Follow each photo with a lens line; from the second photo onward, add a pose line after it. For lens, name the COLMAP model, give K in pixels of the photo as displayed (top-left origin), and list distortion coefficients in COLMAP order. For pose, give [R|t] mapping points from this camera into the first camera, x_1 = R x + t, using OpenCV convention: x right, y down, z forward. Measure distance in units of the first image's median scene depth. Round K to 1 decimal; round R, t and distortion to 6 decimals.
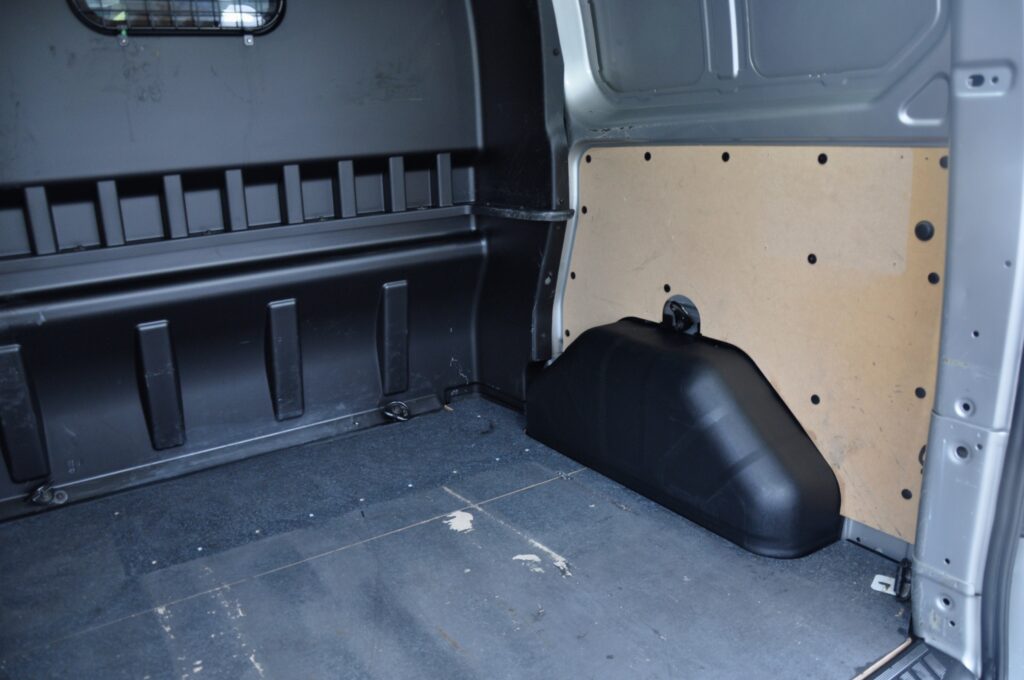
lens RADIAL K [[791.8, 0, 512.0], [0, 791.8, 340.0], [0, 0, 1]] dist [-0.148048, 0.104969]
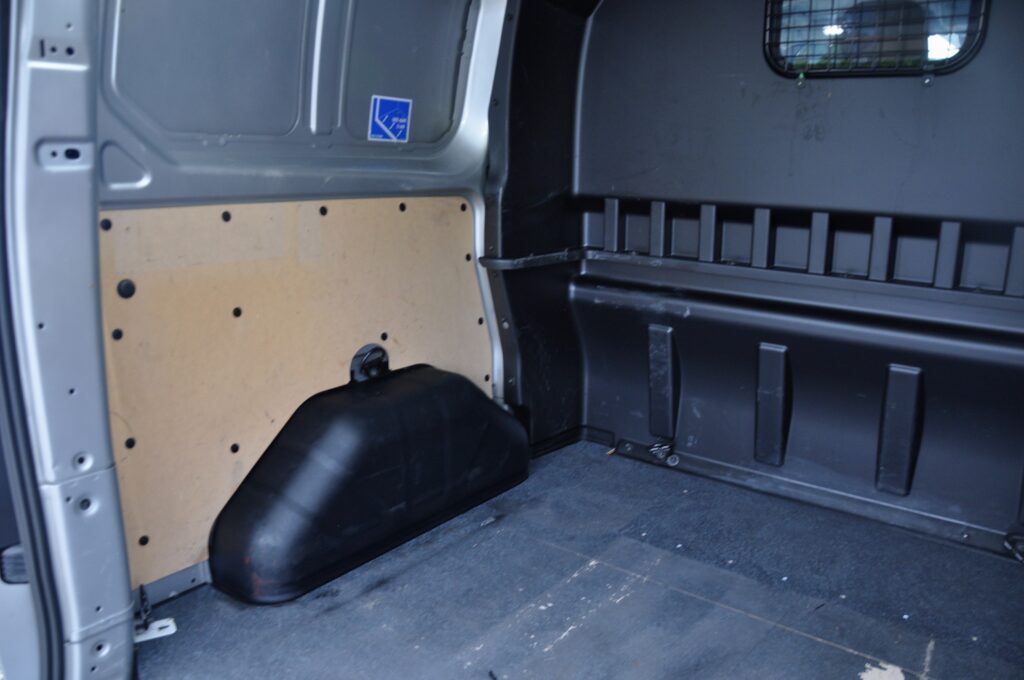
lens RADIAL K [[791.8, 0, 512.0], [0, 791.8, 340.0], [0, 0, 1]] dist [-0.148048, 0.104969]
pose [[0.327236, 0.265973, -0.906739, 0.373841], [-0.282461, 0.943230, 0.174739, -0.110814], [0.901739, 0.198937, 0.383786, 0.250989]]
